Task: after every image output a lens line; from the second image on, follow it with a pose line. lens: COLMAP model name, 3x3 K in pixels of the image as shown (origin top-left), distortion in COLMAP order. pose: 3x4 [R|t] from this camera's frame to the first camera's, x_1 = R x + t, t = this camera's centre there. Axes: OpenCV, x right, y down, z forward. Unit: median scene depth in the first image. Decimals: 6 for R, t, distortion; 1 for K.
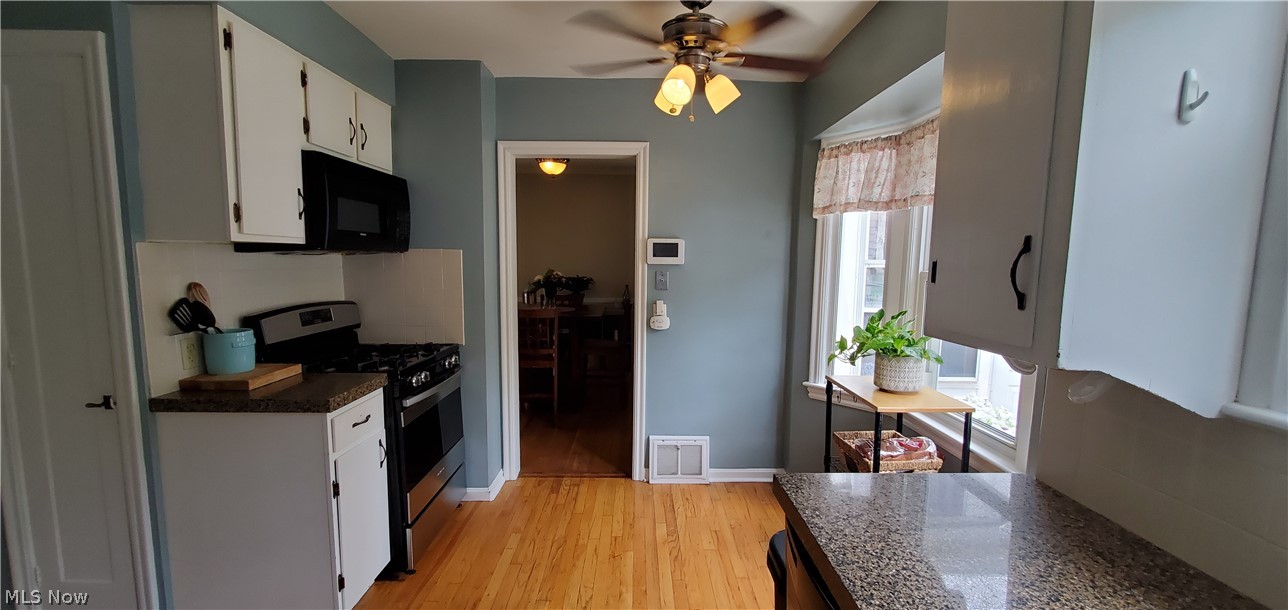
lens RADIAL K [[511.3, 0, 642.9], [0, 511.3, 308.4], [0, 0, 1]] dist [0.002388, -0.000197]
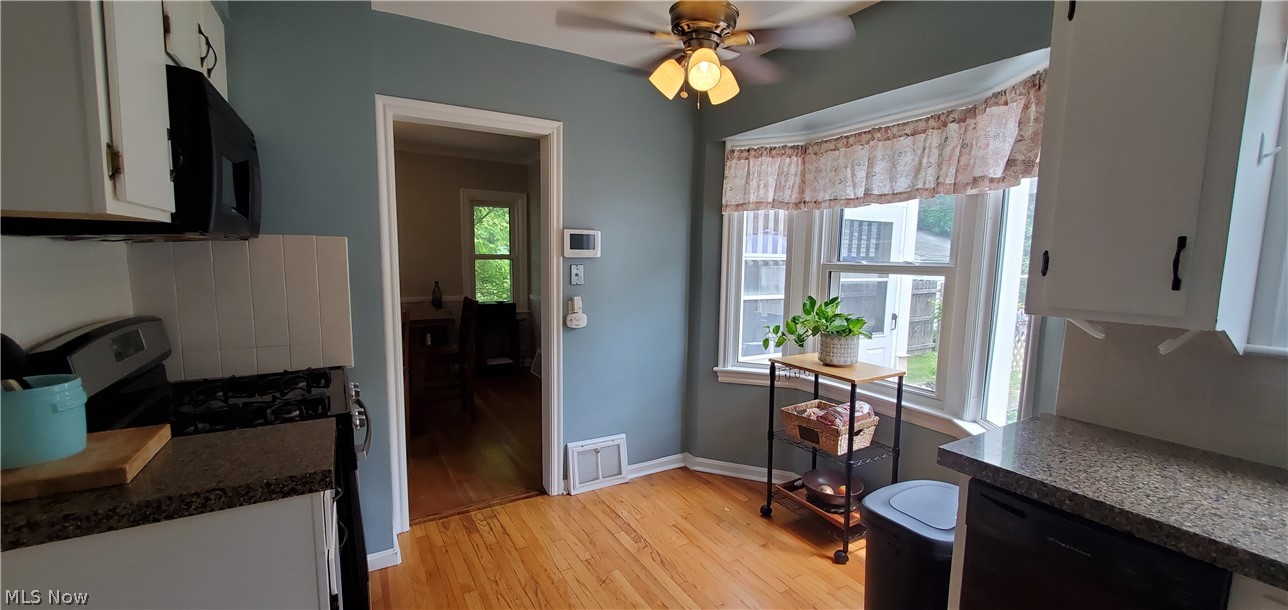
lens RADIAL K [[511.3, 0, 642.9], [0, 511.3, 308.6], [0, 0, 1]] dist [0.002388, -0.000197]
pose [[0.867039, -0.049430, 0.495782, -0.355110], [0.042454, 0.998777, 0.025333, -0.013098], [-0.496428, -0.000917, 0.868077, 0.153373]]
